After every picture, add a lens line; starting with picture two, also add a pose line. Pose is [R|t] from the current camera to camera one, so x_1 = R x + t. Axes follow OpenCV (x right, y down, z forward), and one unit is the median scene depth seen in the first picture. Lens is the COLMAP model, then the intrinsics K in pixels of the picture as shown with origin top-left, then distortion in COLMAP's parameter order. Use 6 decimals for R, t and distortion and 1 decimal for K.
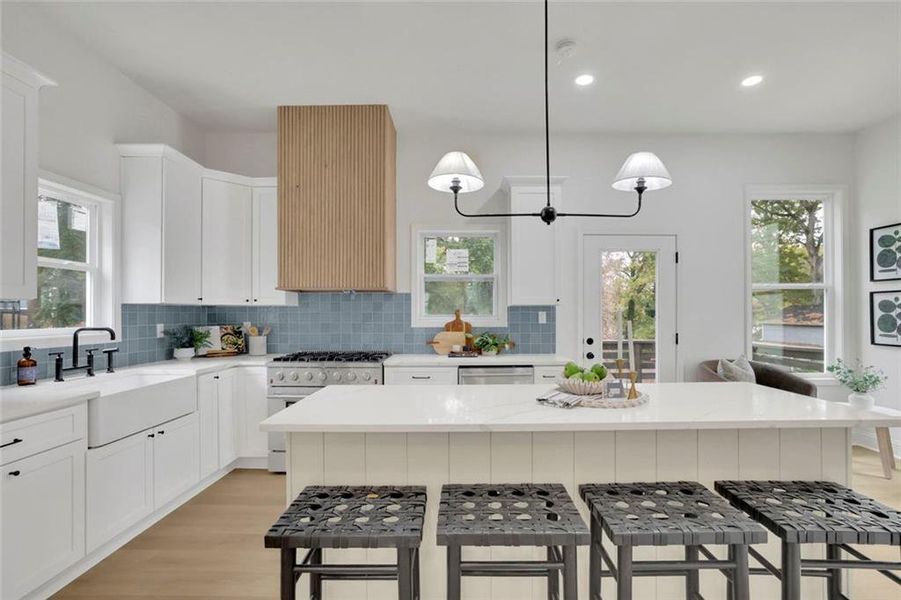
lens RADIAL K [[440.8, 0, 452.1], [0, 440.8, 313.6], [0, 0, 1]] dist [-0.039005, 0.021401]
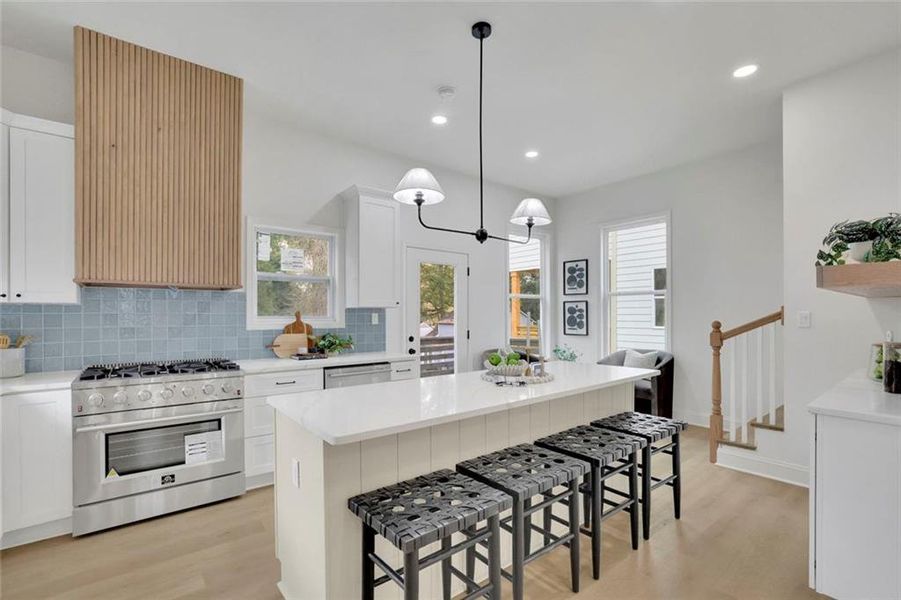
lens RADIAL K [[419.0, 0, 457.8], [0, 419.0, 314.6], [0, 0, 1]] dist [-0.019116, 0.002568]
pose [[0.769064, 0.000855, 0.639171, -0.351791], [0.000747, 0.999997, -0.002236, 0.001410], [-0.639171, 0.002197, 0.769061, 0.077662]]
